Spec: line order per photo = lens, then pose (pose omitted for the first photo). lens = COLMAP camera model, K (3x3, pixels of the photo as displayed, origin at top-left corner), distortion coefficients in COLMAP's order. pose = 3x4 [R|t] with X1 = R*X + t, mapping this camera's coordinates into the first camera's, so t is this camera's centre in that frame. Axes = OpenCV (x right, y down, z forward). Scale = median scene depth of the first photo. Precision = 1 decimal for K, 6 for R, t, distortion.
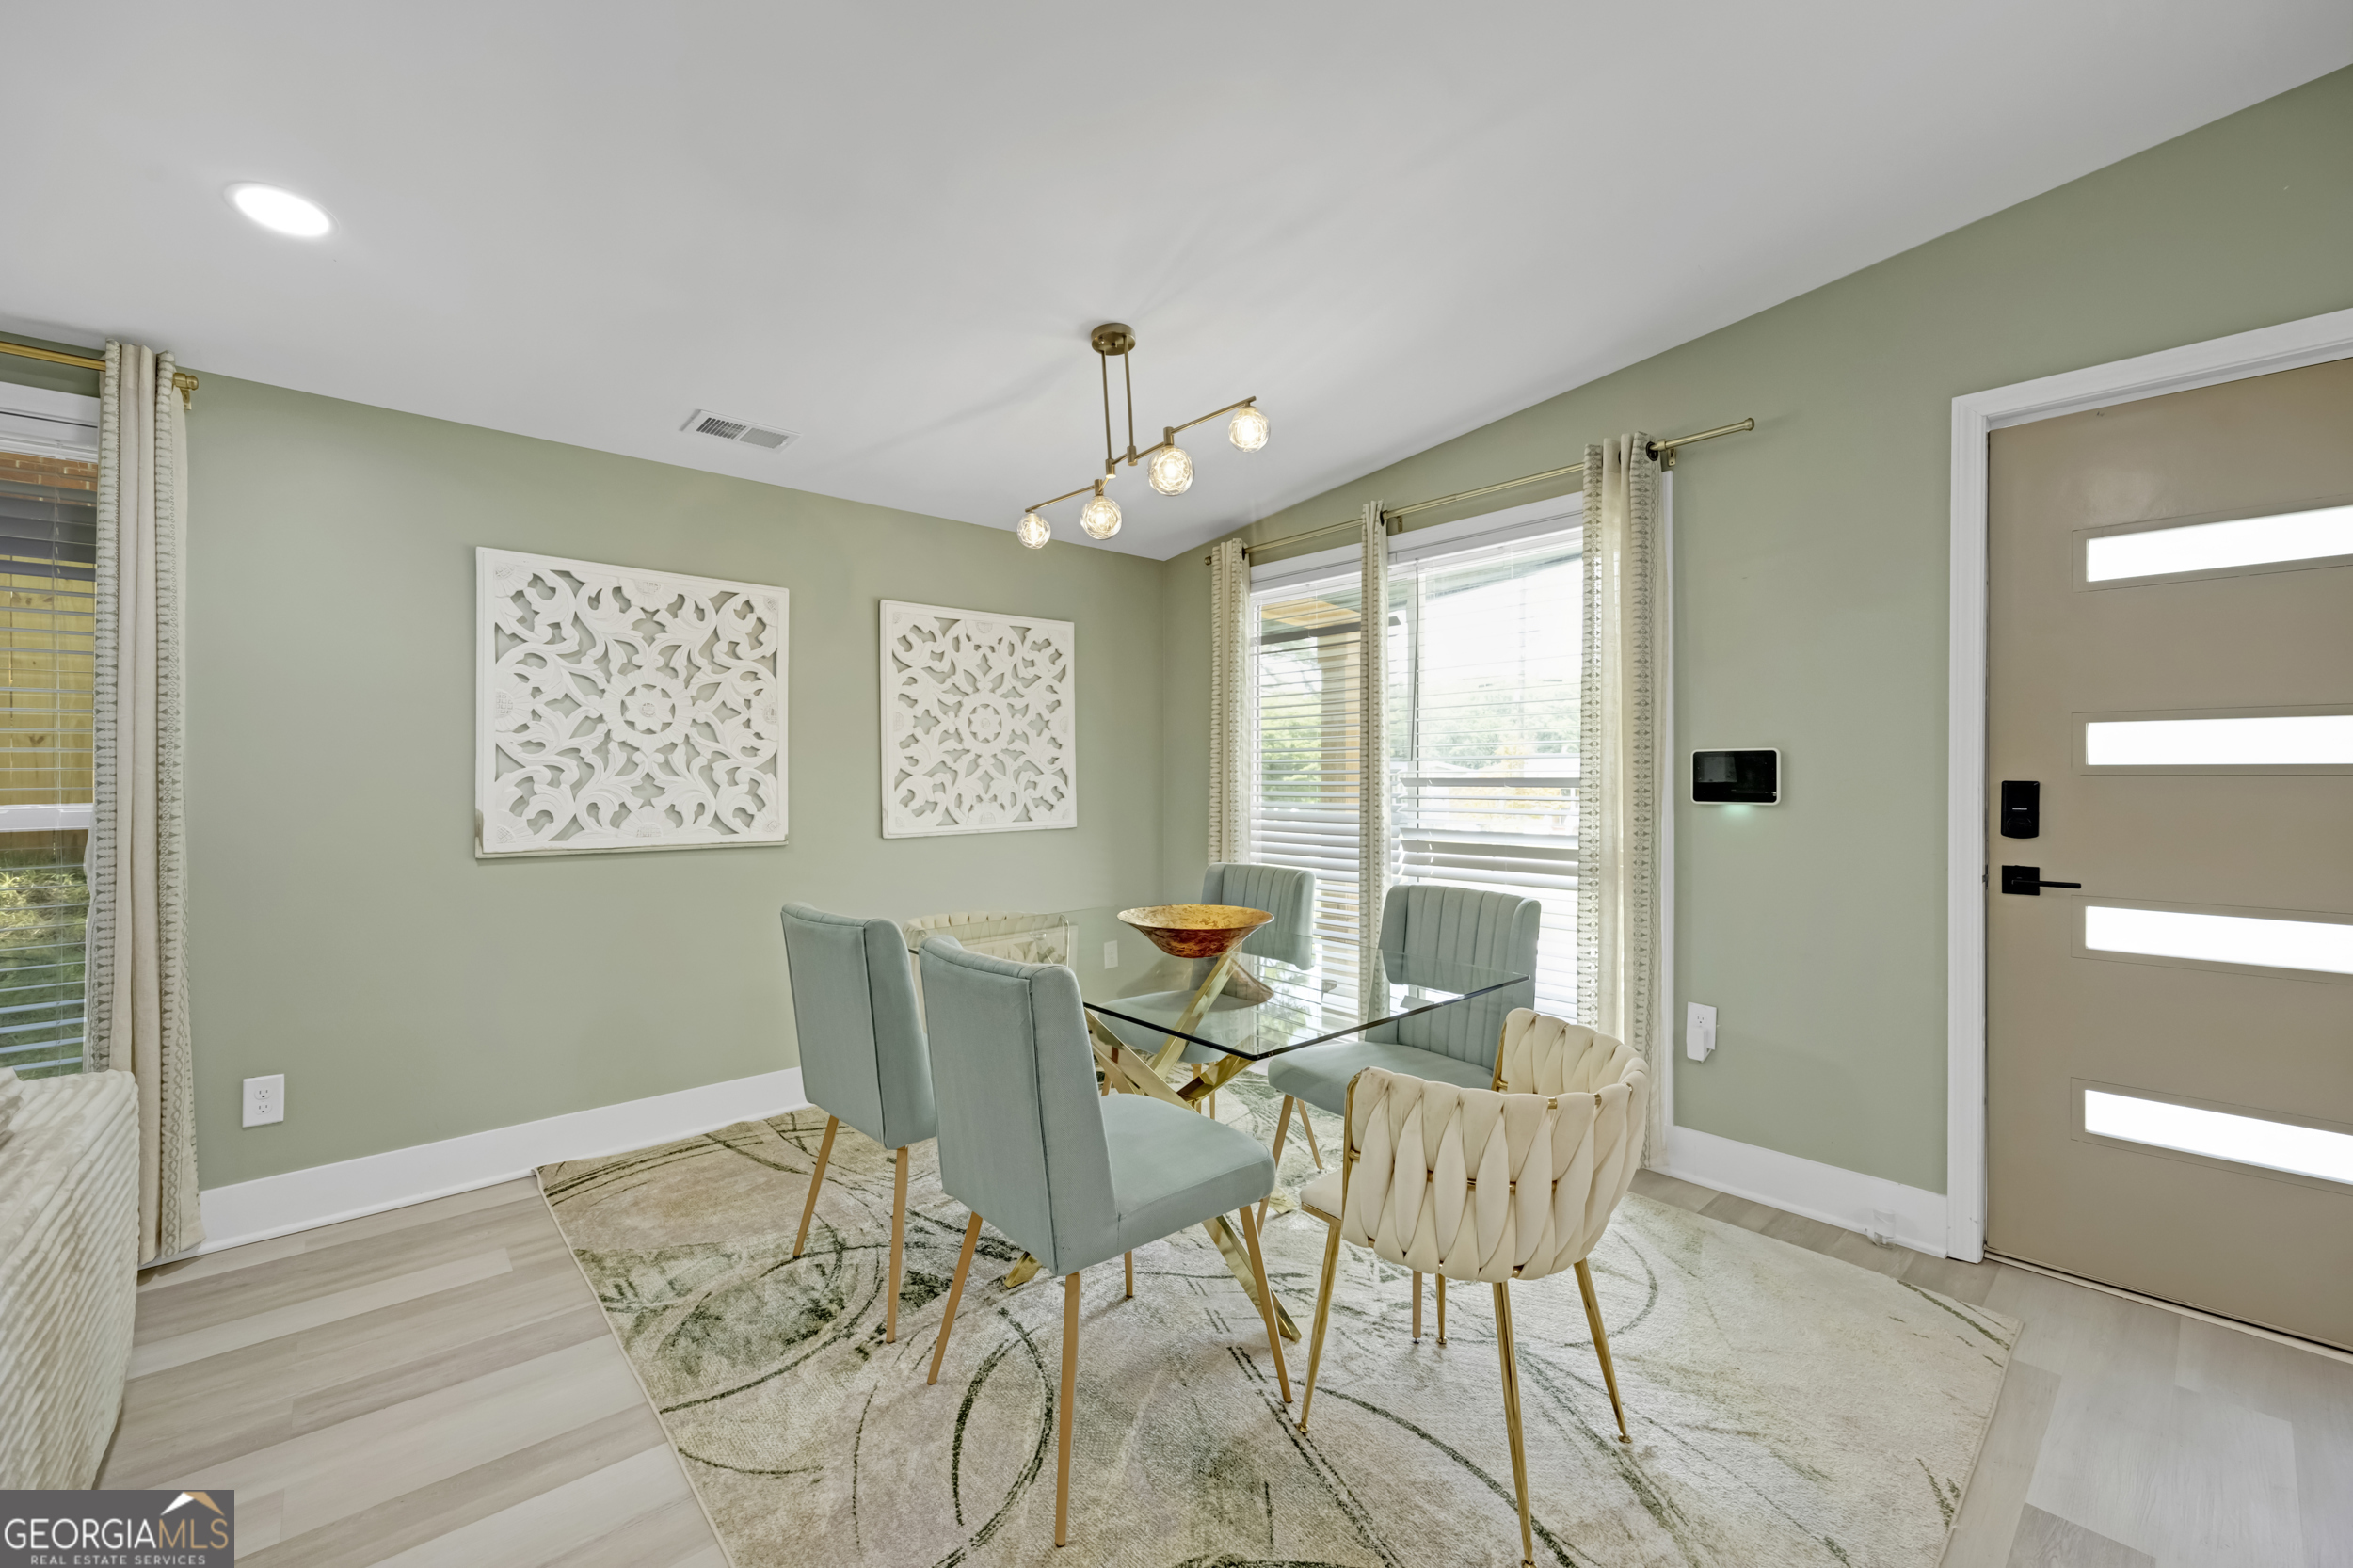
lens RADIAL K [[943.2, 0, 1106.0], [0, 943.2, 778.2], [0, 0, 1]] dist [-0.005603, 0.000760]
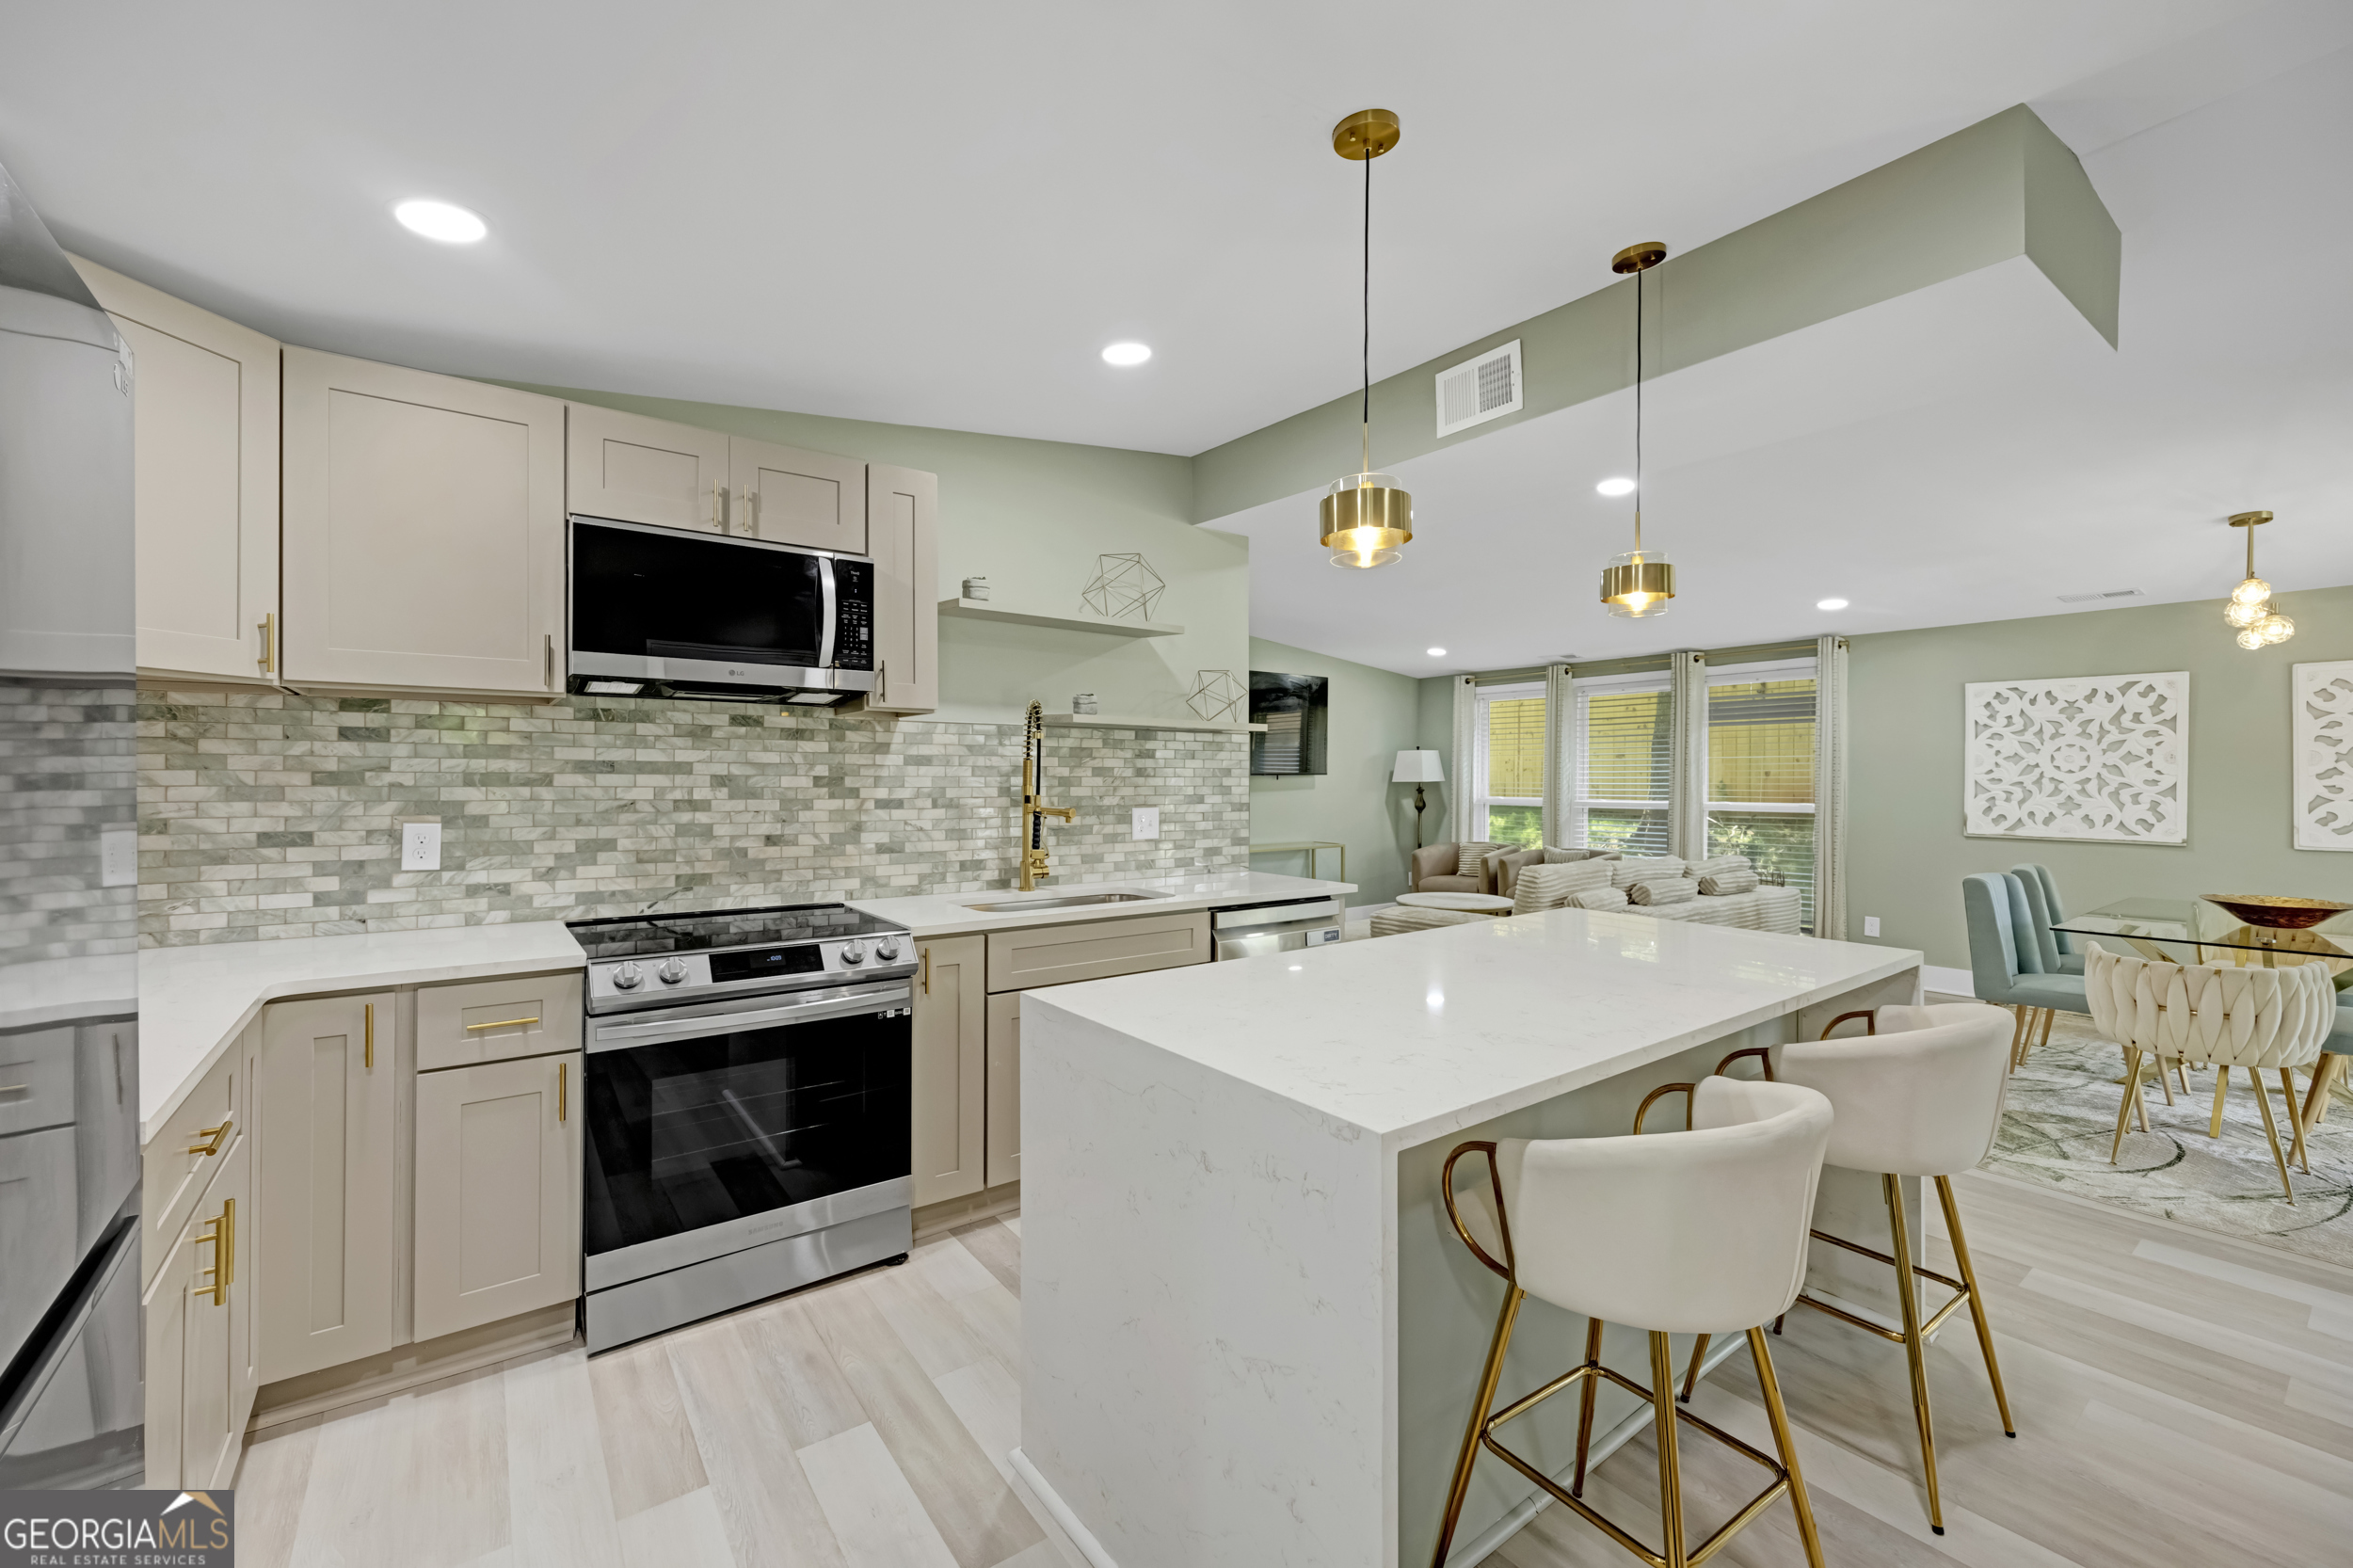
lens RADIAL K [[943.2, 0, 1175.1], [0, 943.2, 778.2], [0, 0, 1]] dist [-0.005603, 0.000760]
pose [[-0.075769, 0.004652, -0.997115, 1.429230], [-0.001248, 0.999988, 0.004760, -0.046266], [0.997125, 0.001605, -0.075762, -0.531531]]
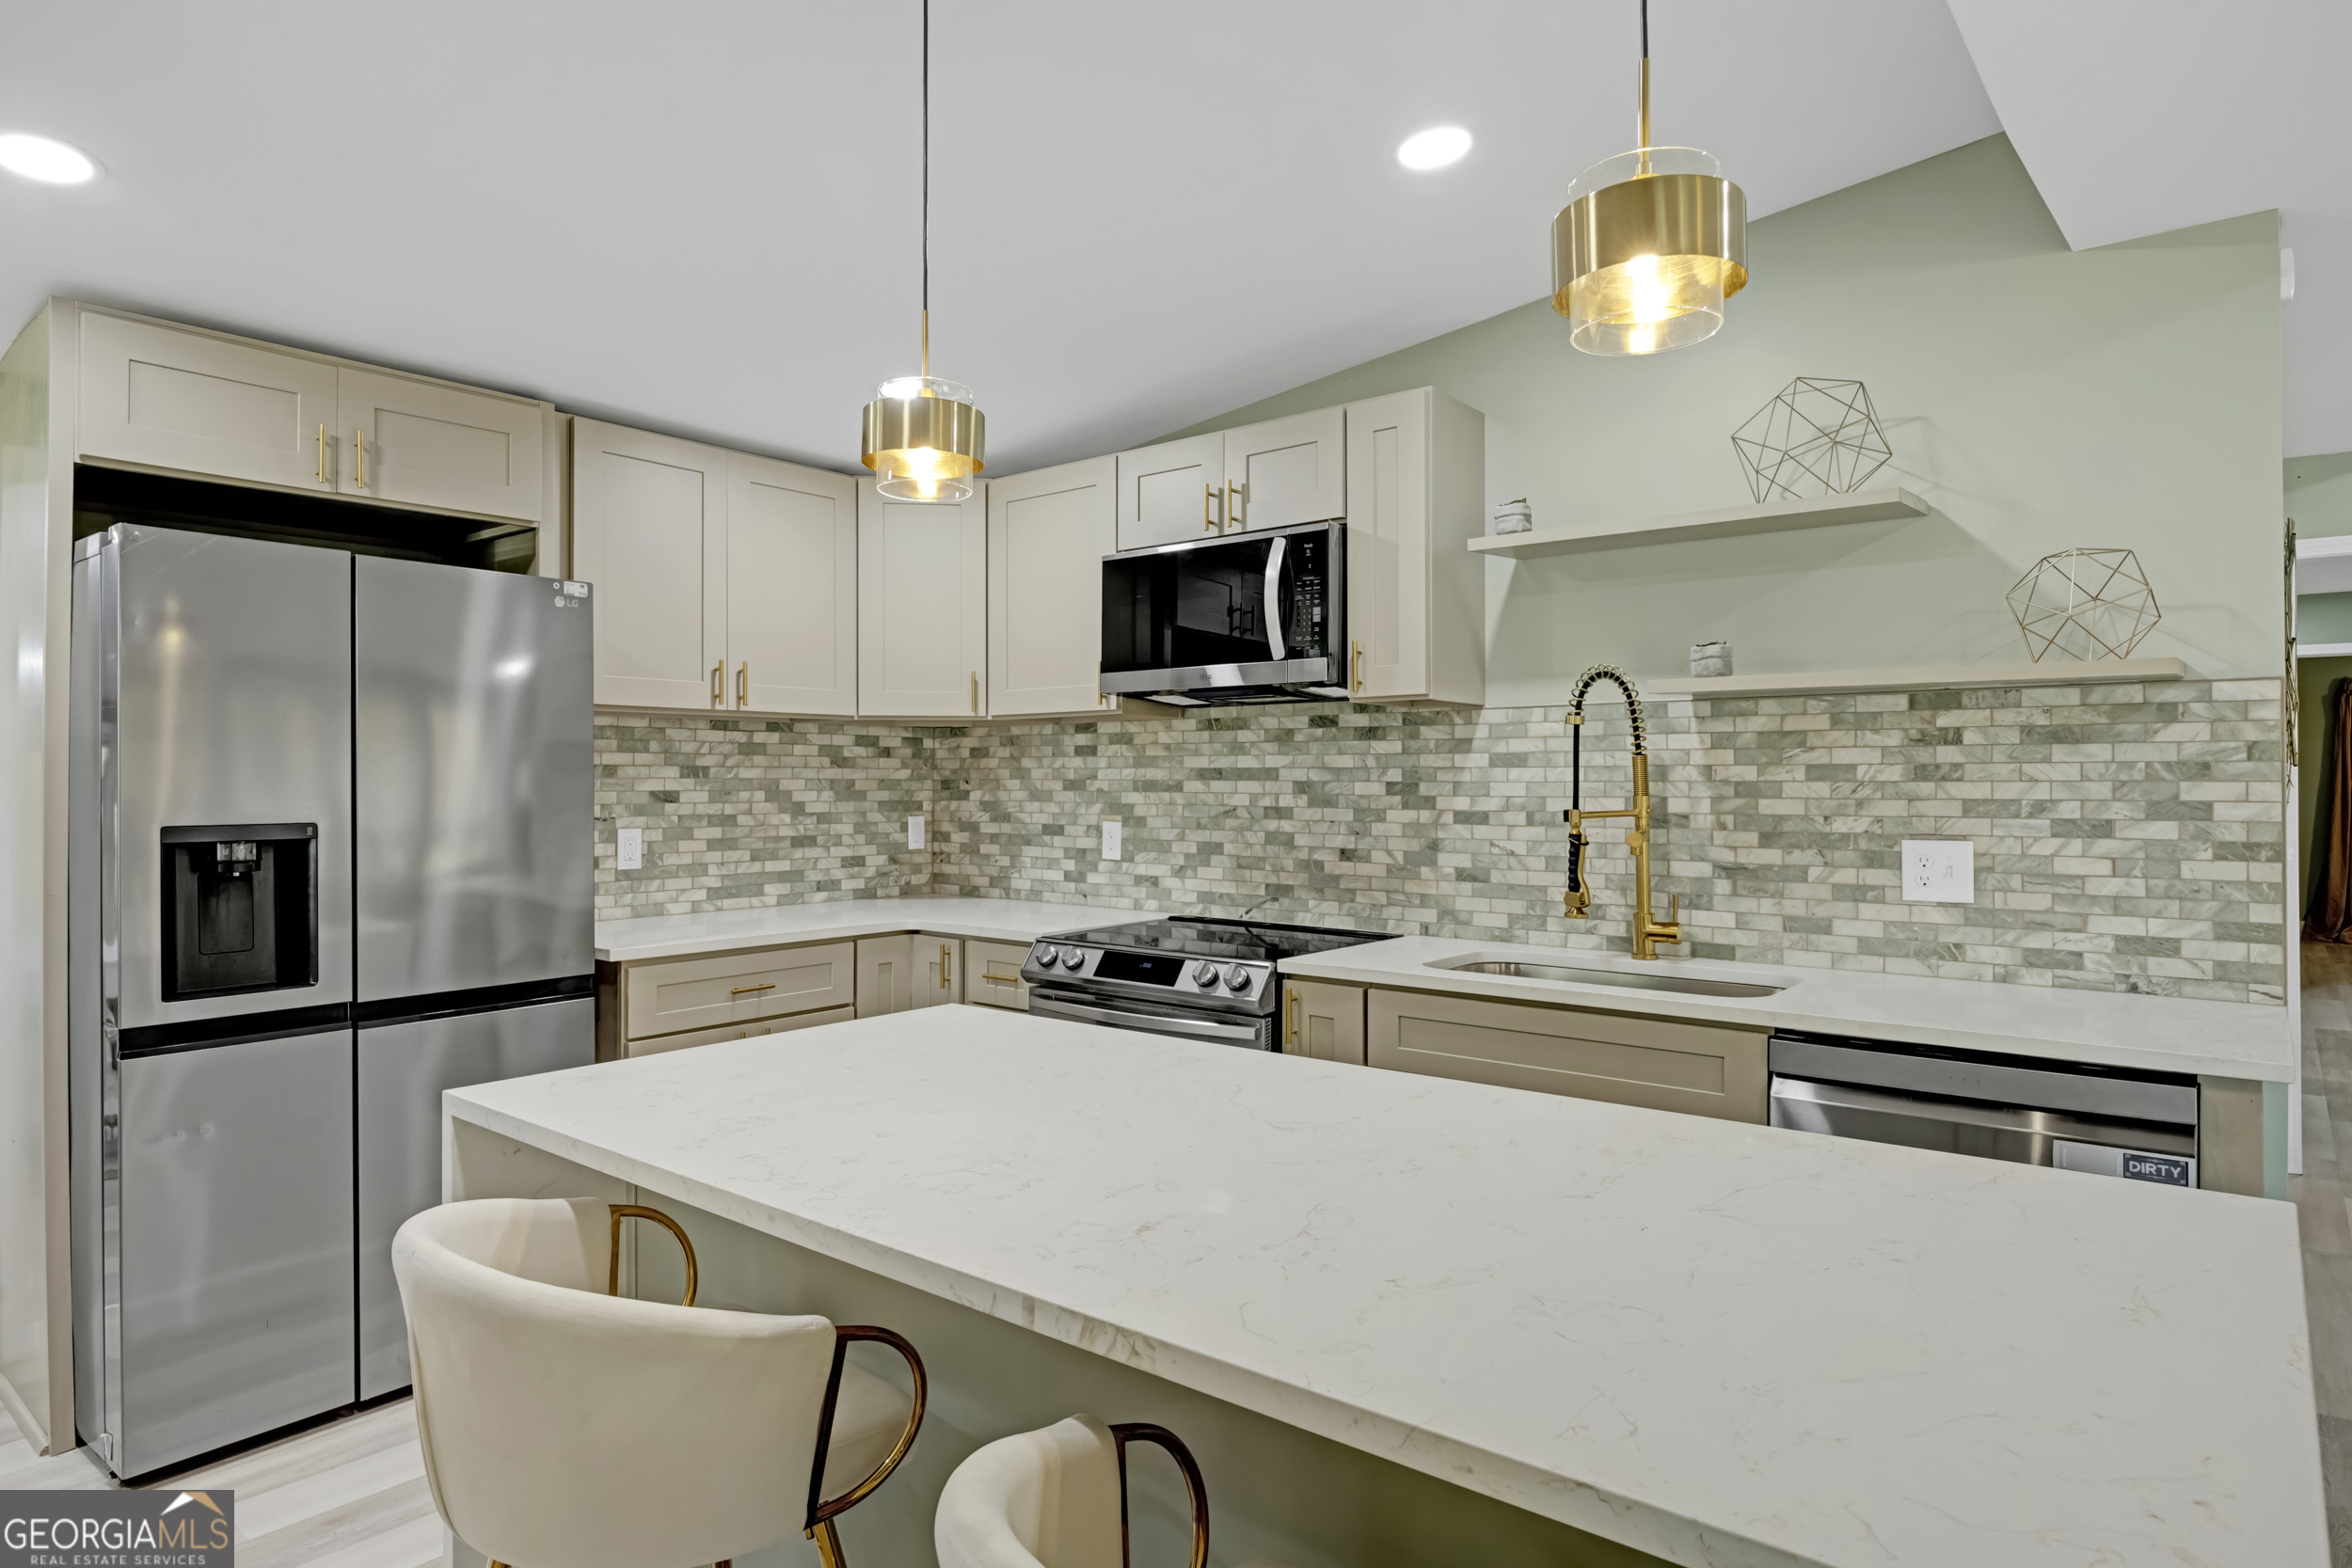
lens RADIAL K [[1314.6, 0, 1163.2], [0, 1314.6, 781.1], [0, 0, 1]] dist [-0.003539, -0.001401]
pose [[-0.984799, 0.005286, -0.173620, 0.804128], [0.005466, 0.999985, -0.000556, -0.044284], [0.173614, -0.001496, -0.984813, 0.203999]]
